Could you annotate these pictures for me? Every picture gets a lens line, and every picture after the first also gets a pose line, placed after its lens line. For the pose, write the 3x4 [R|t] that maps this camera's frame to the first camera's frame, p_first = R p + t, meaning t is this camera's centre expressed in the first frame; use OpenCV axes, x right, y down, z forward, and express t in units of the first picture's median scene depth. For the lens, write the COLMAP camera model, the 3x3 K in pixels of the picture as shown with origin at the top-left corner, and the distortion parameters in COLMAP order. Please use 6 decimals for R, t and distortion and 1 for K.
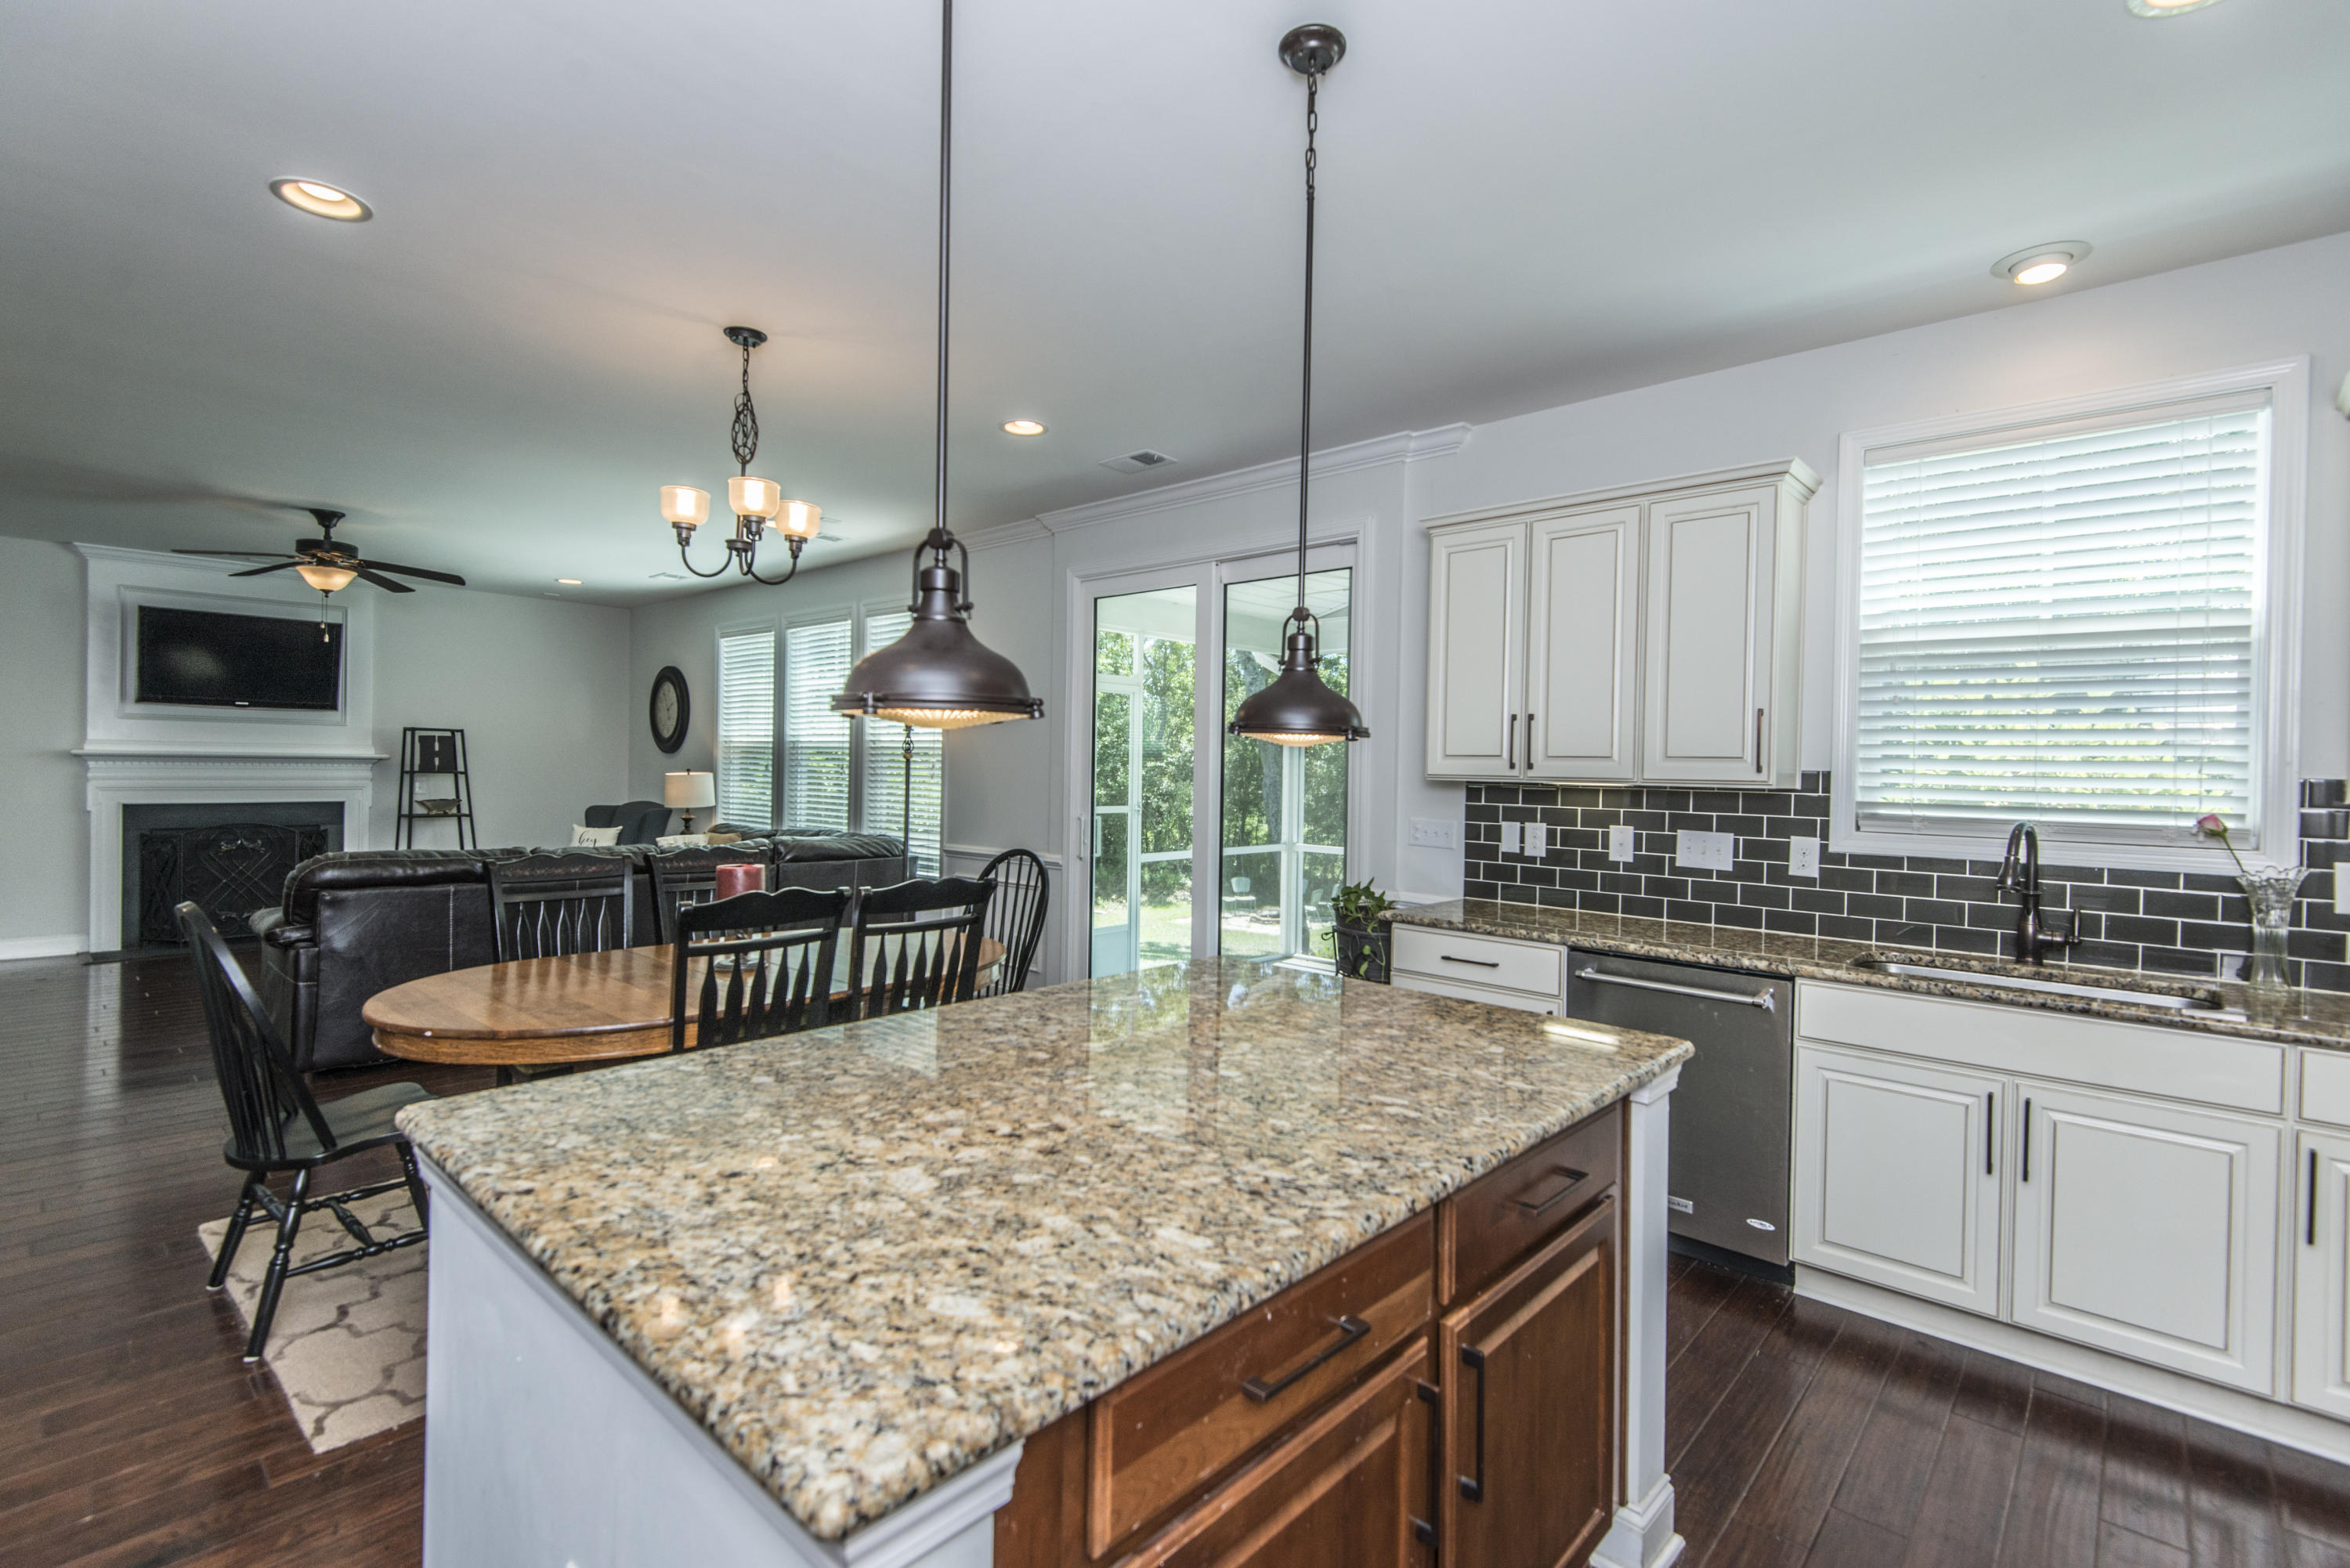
lens RADIAL K [[1065.2, 0, 1166.4], [0, 1065.2, 769.5], [0, 0, 1]] dist [0.027469, -0.013329]
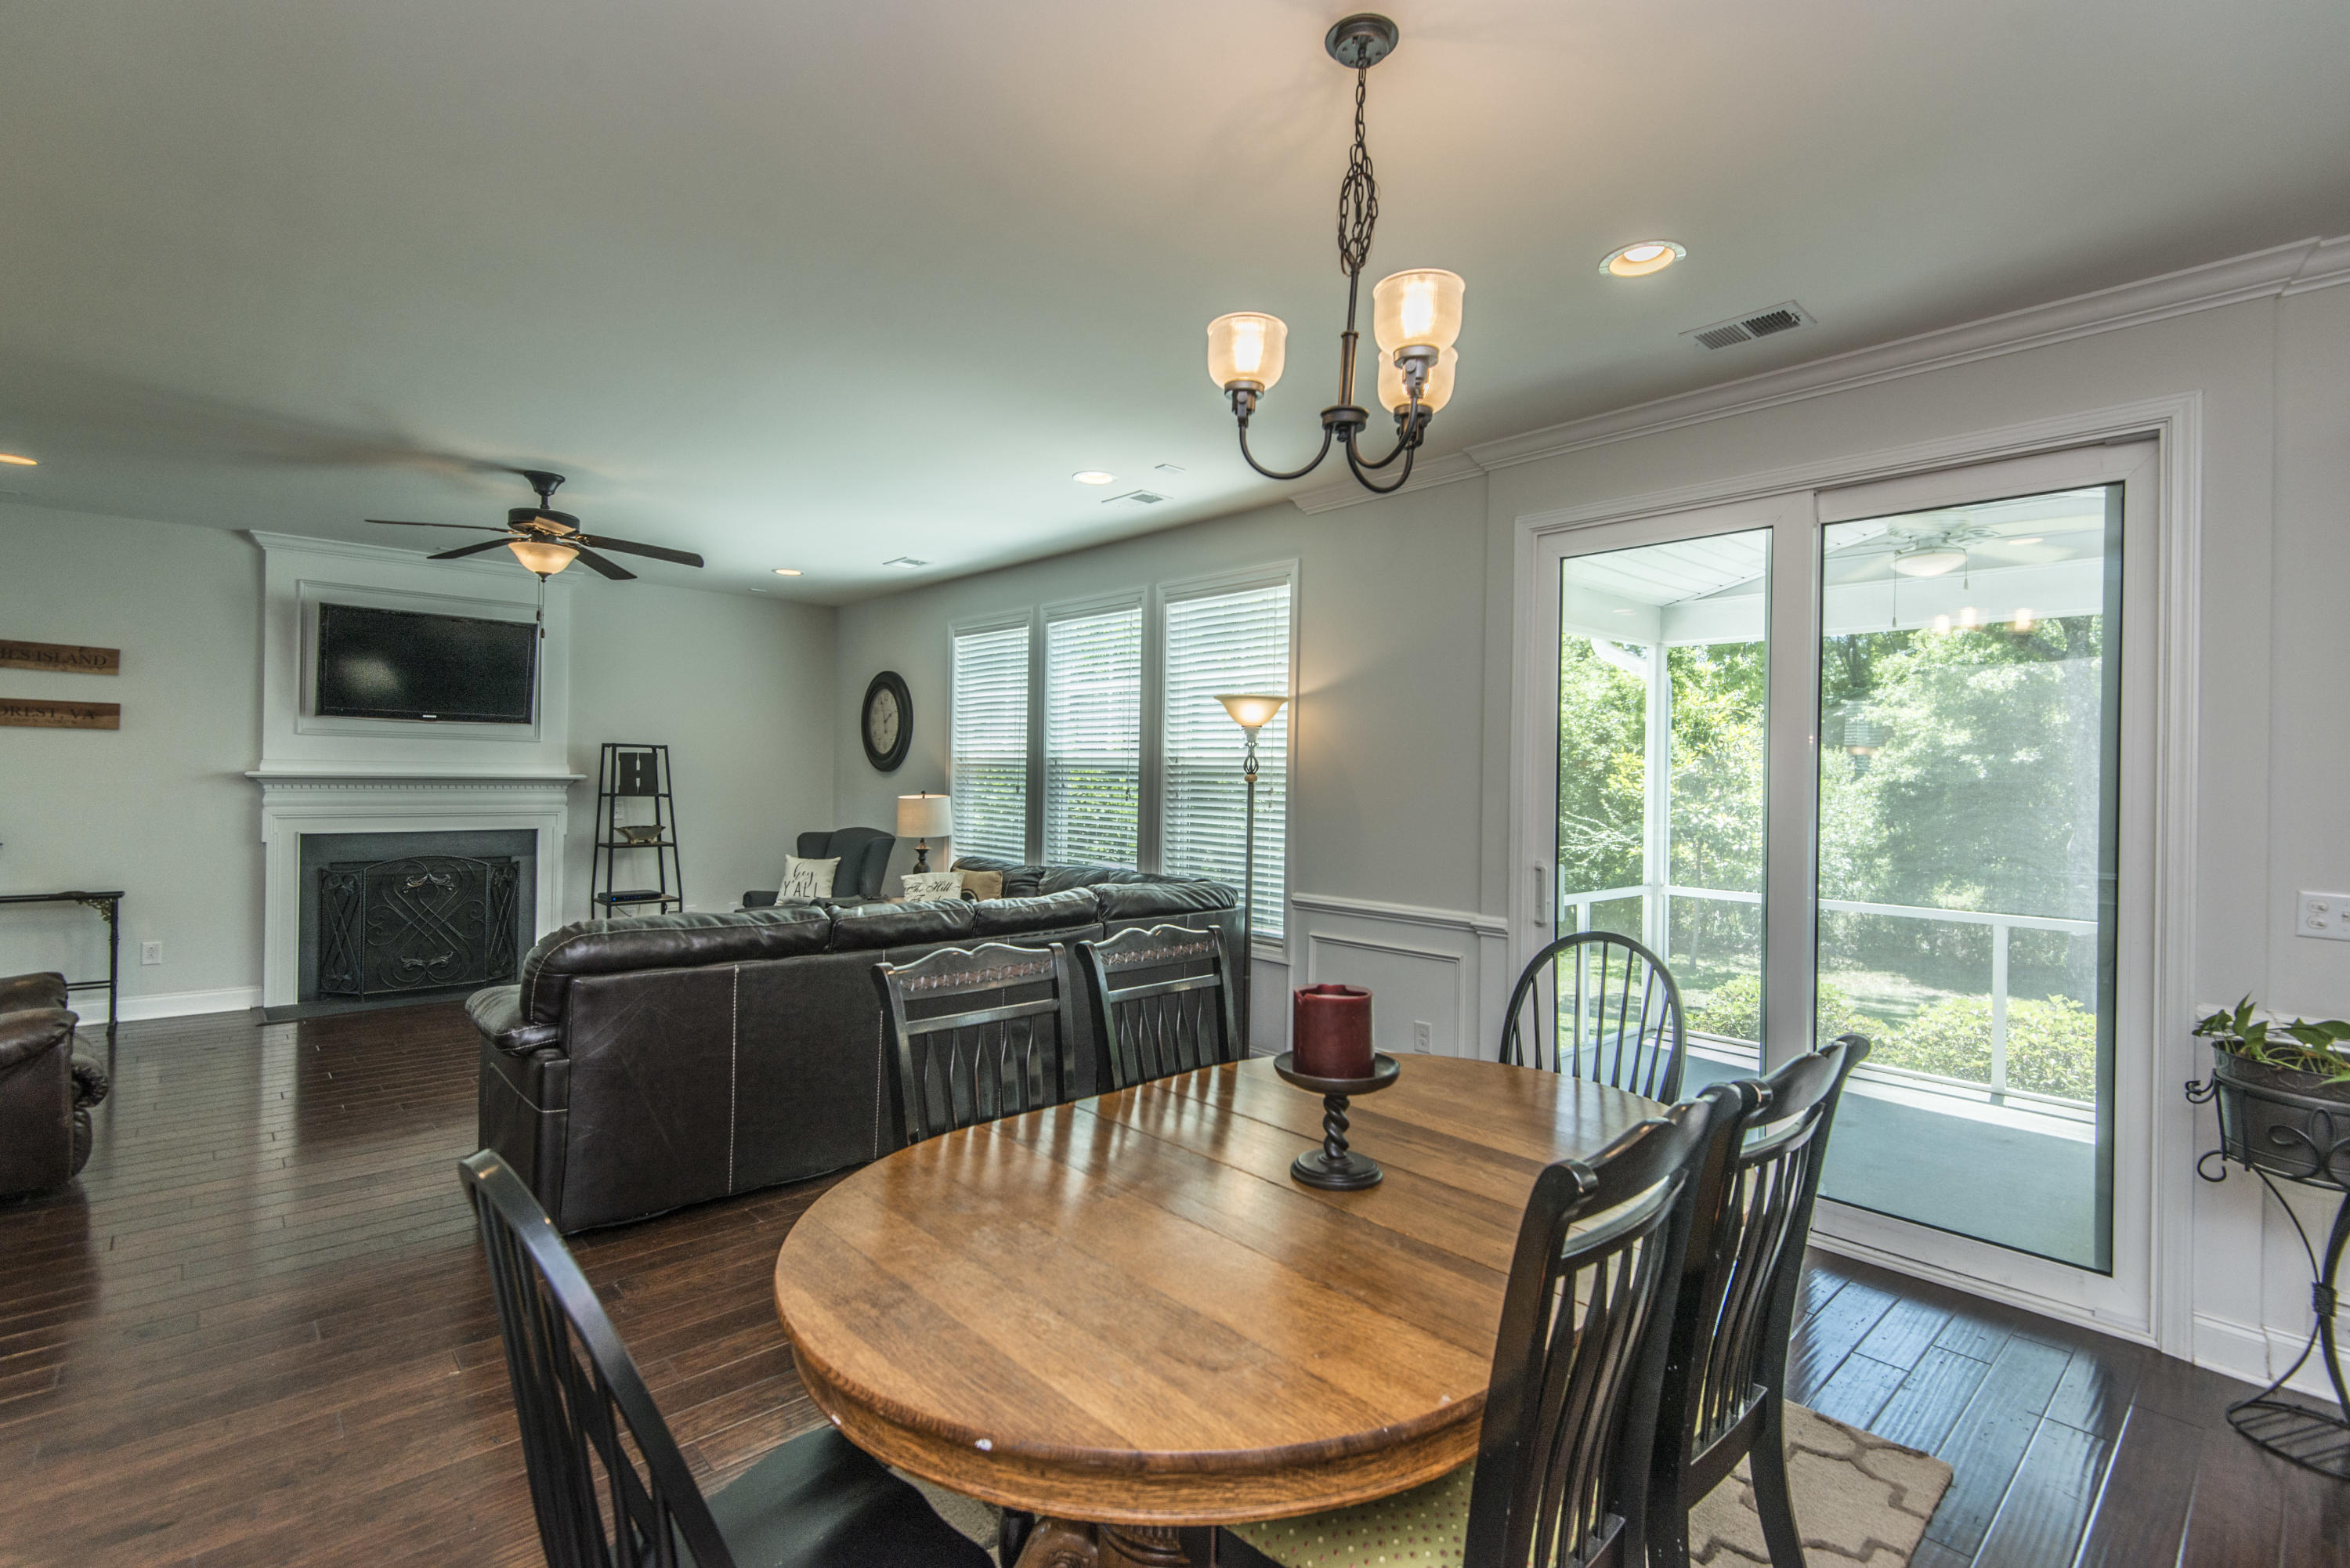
lens RADIAL K [[1065.2, 0, 1172.3], [0, 1065.2, 770.6], [0, 0, 1]] dist [0.027469, -0.013329]
pose [[0.996577, -0.002322, -0.082633, -0.335129], [0.001541, 0.999954, -0.009518, -0.015386], [0.082651, 0.009358, 0.996535, 0.331098]]
